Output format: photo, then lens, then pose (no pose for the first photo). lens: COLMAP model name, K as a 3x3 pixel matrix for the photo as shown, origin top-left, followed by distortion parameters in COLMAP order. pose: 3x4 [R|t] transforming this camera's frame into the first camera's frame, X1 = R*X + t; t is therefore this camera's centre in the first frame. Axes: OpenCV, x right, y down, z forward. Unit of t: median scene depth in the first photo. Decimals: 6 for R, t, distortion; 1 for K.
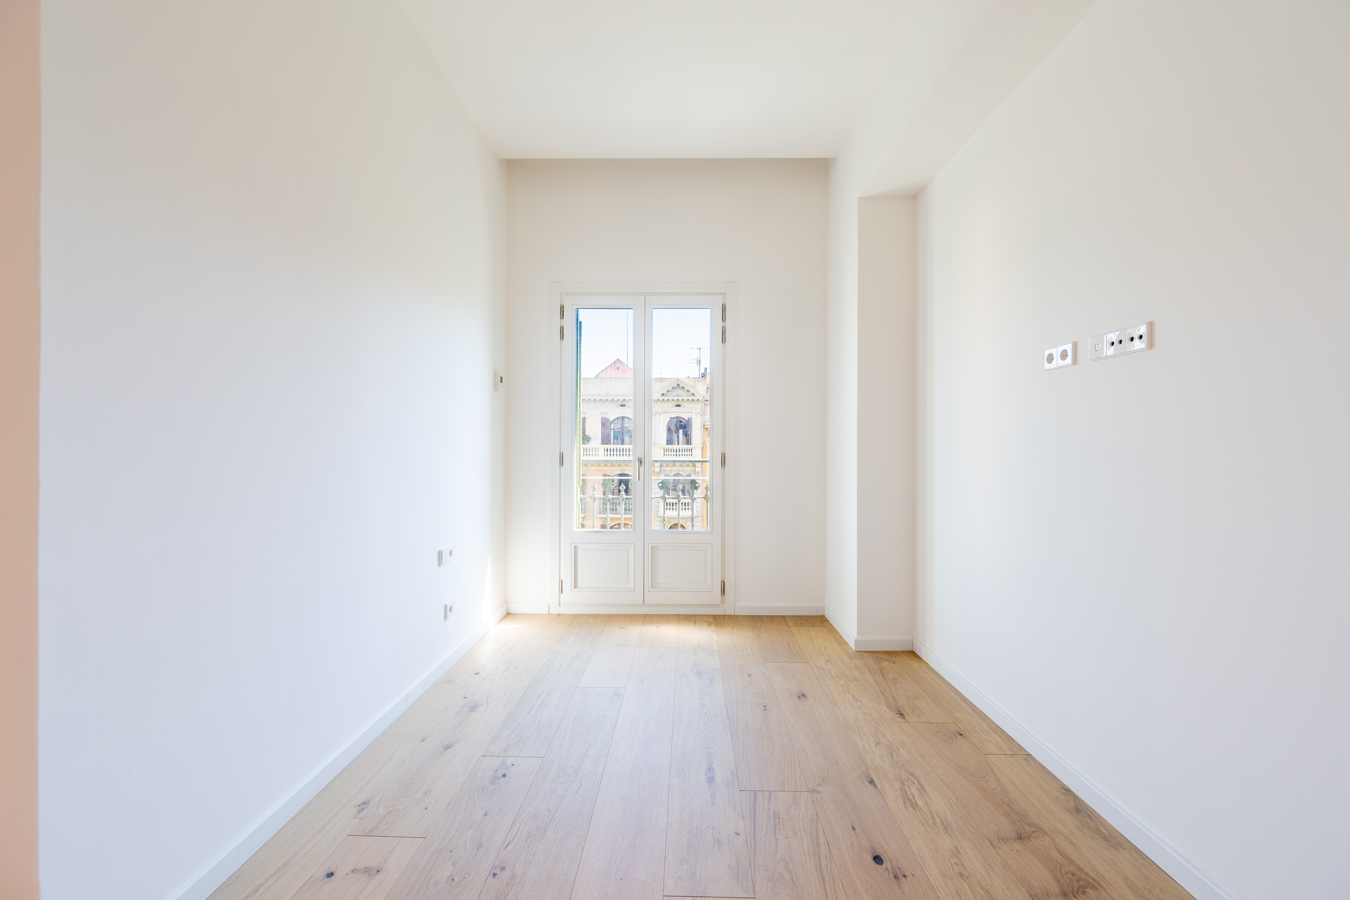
lens RADIAL K [[556.5, 0, 703.1], [0, 556.5, 473.9], [0, 0, 1]] dist [0.001054, -0.000083]
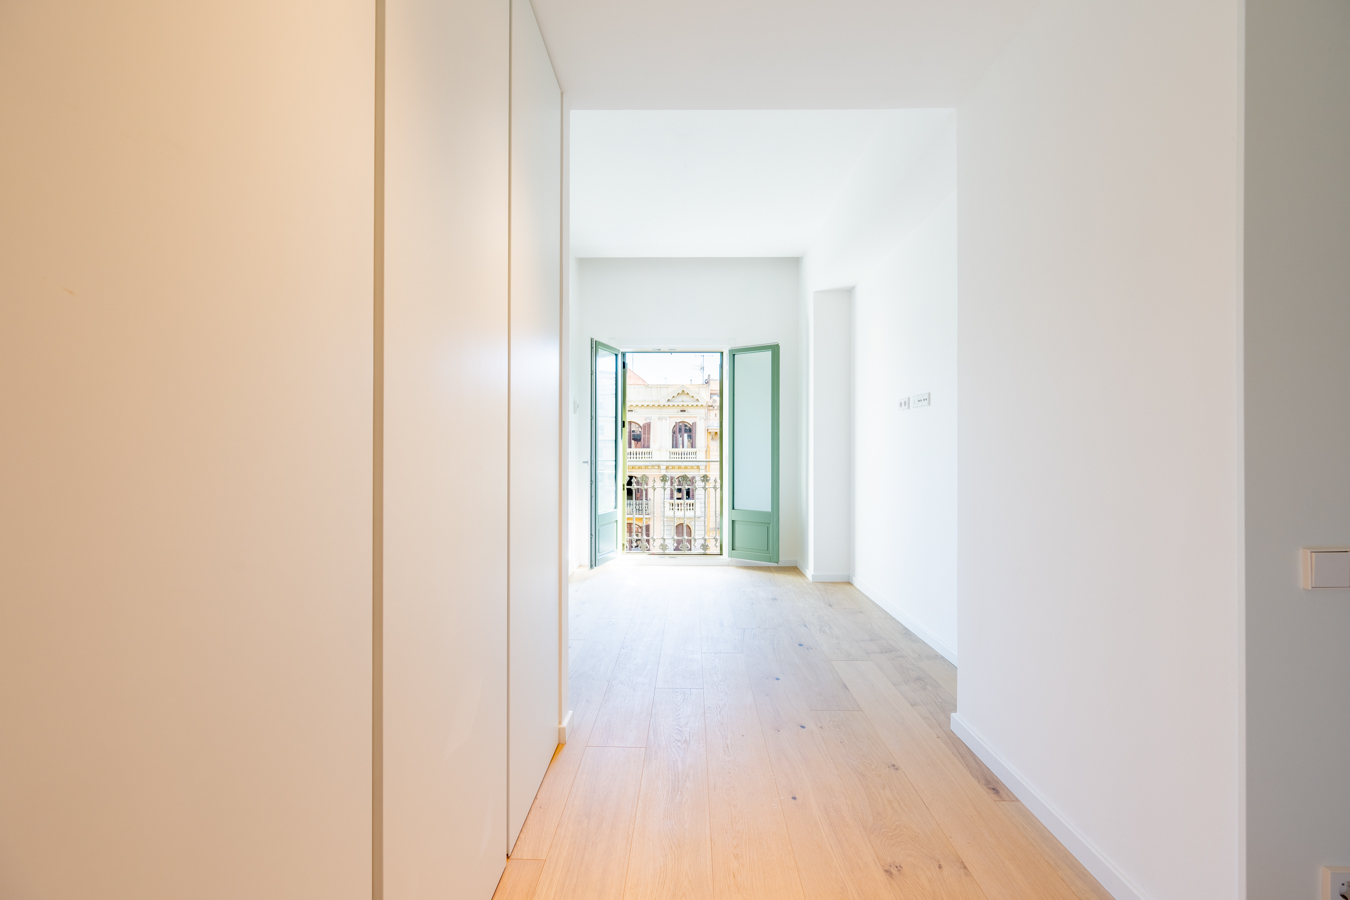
lens RADIAL K [[556.5, 0, 707.5], [0, 556.5, 453.6], [0, 0, 1]] dist [0.001054, -0.000083]
pose [[0.999994, -0.000857, 0.003420, -0.026148], [0.000997, 0.999146, -0.041296, 0.024569], [-0.003382, 0.041299, 0.999141, -0.602426]]
